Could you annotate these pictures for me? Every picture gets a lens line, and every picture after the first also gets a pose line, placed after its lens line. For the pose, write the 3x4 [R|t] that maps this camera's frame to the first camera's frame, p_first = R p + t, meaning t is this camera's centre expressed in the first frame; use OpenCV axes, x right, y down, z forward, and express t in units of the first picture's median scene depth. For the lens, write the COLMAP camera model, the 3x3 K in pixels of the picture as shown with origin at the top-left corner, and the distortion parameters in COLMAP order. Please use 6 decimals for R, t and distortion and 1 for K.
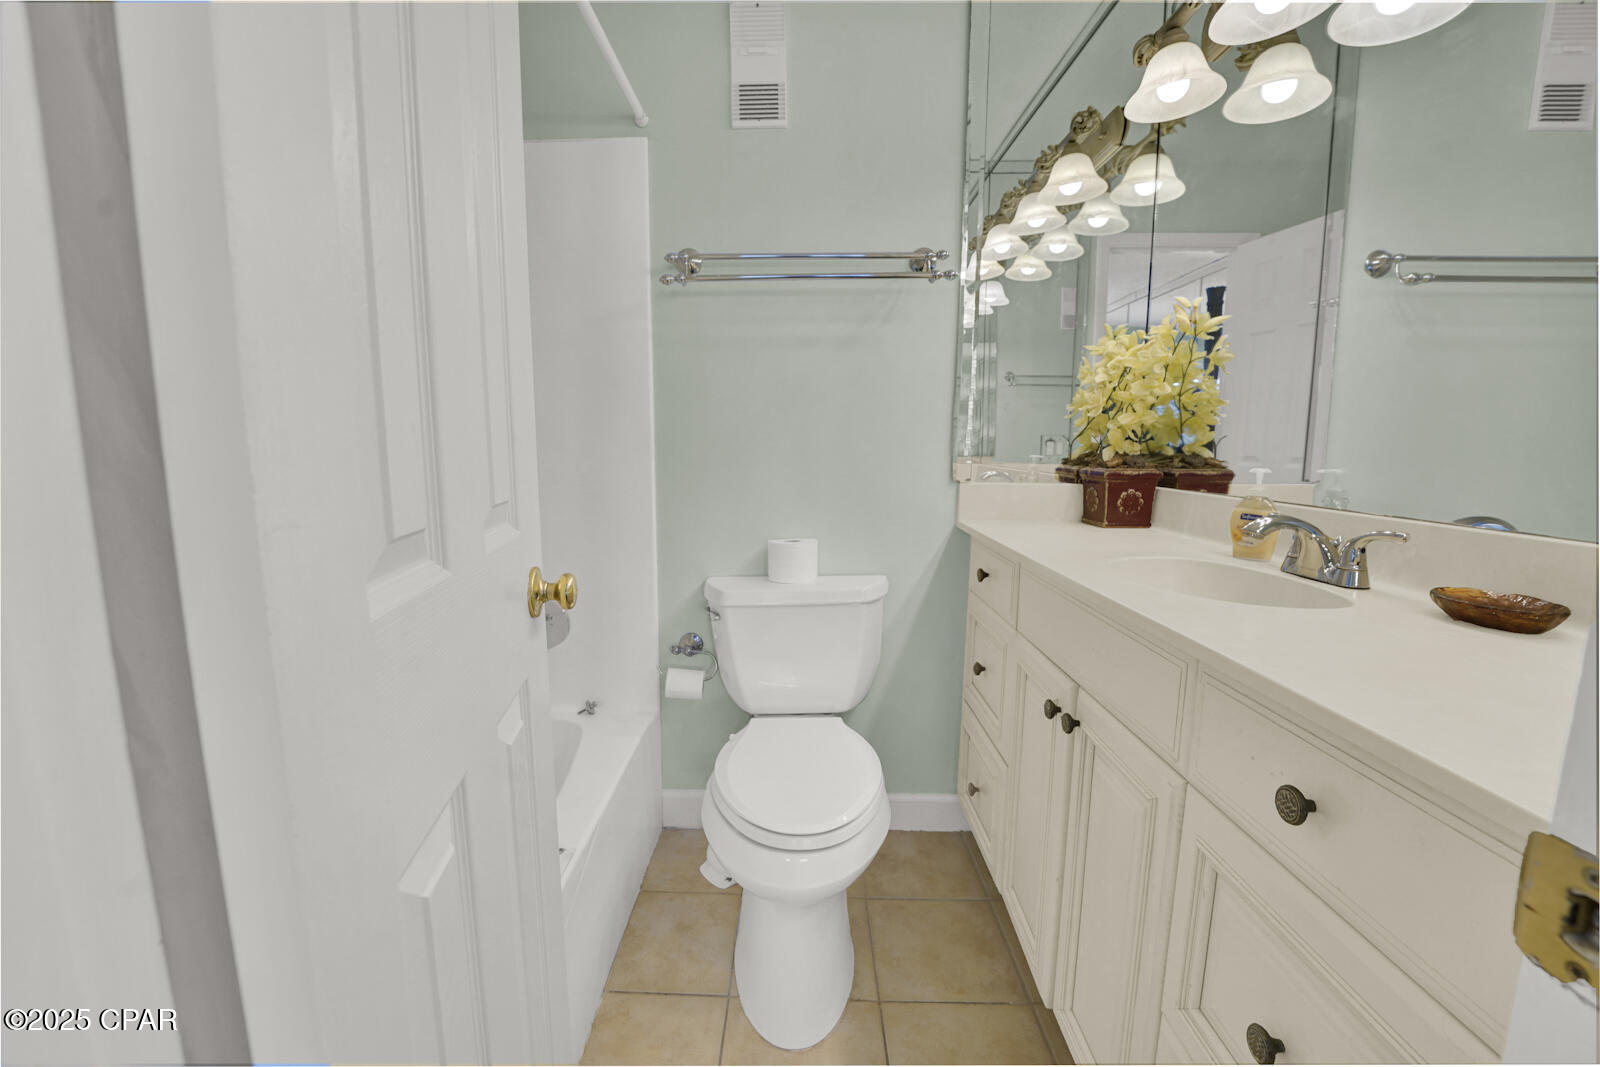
lens RADIAL K [[655.9, 0, 784.0], [0, 655.9, 534.9], [0, 0, 1]] dist [-0.025412, 0.000825]
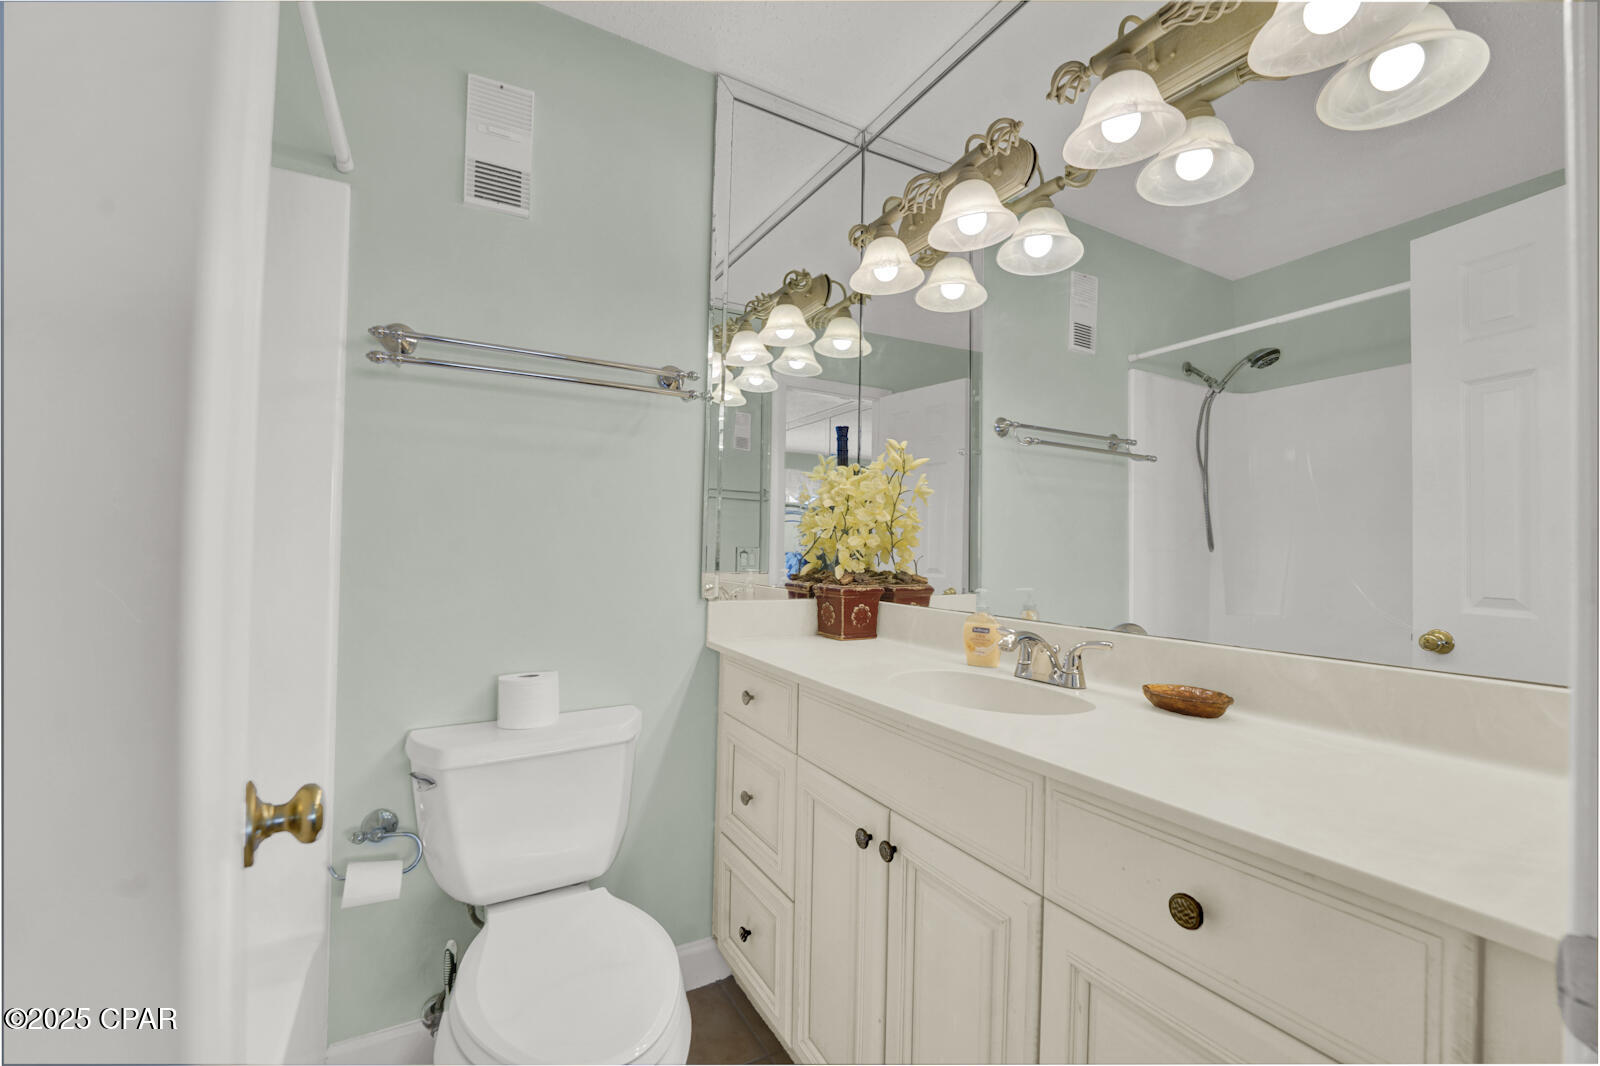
lens RADIAL K [[650.0, 0, 778.5], [0, 650.0, 537.5], [0, 0, 1]] dist [-0.025762, 0.000735]
pose [[0.863753, 0.021996, 0.503436, -0.141284], [0.053490, 0.989400, -0.135002, -0.039954], [-0.501069, 0.143537, 0.853421, 0.113844]]
